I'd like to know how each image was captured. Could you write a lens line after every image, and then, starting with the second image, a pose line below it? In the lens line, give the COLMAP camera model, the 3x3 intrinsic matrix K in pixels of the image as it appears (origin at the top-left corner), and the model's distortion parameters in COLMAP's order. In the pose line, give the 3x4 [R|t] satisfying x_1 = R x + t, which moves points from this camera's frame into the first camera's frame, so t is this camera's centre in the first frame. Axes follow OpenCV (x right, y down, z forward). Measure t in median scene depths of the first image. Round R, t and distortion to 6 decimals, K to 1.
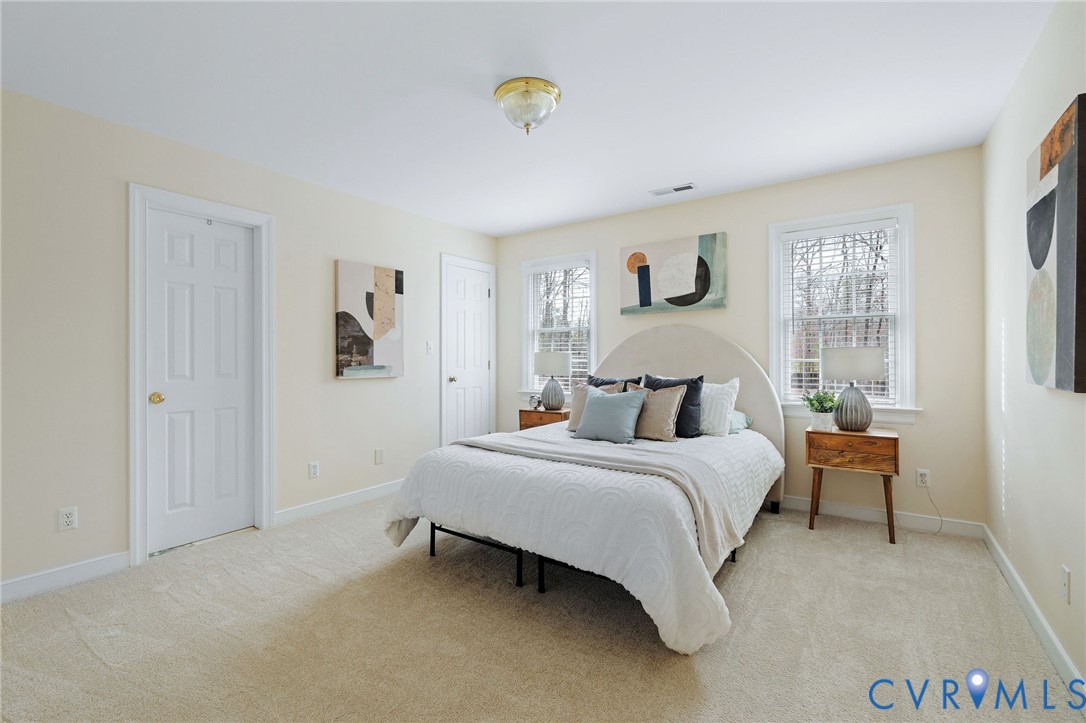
lens RADIAL K [[480.8, 0, 542.7], [0, 480.8, 356.7], [0, 0, 1]] dist [-0.002485, -0.000303]
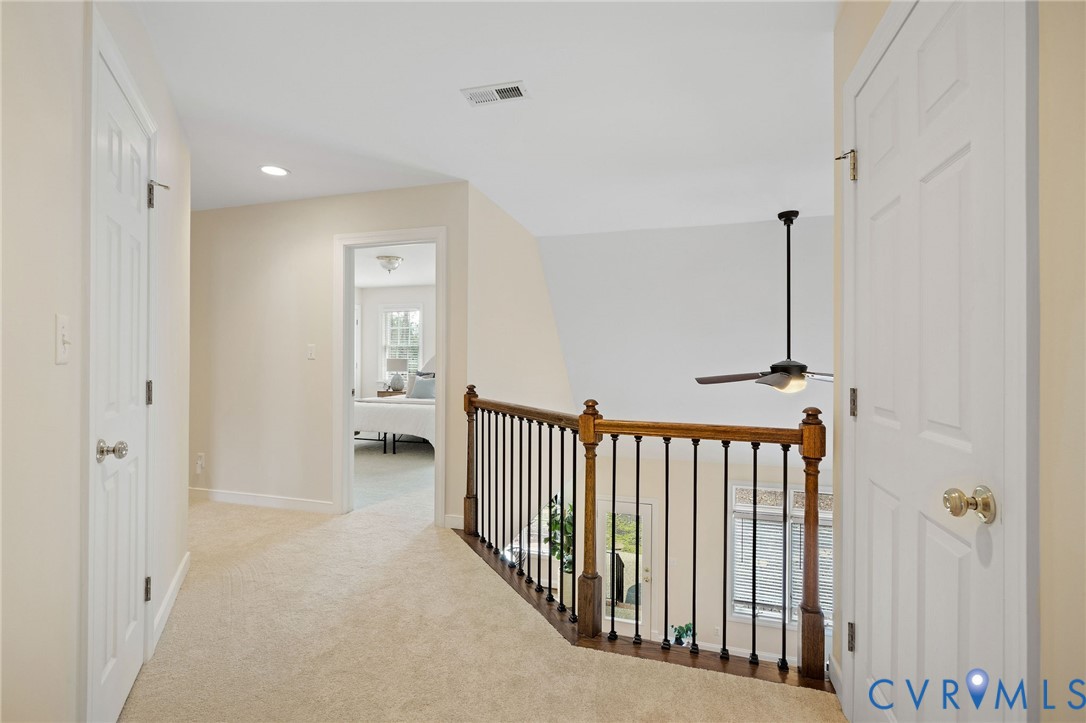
lens RADIAL K [[495.7, 0, 541.9], [0, 495.7, 358.8], [0, 0, 1]] dist [-0.000061, 0.000104]
pose [[0.950138, 0.005342, 0.311783, -0.047278], [-0.004163, 0.999981, -0.004447, -0.003127], [-0.311801, 0.002927, 0.950143, -1.009183]]
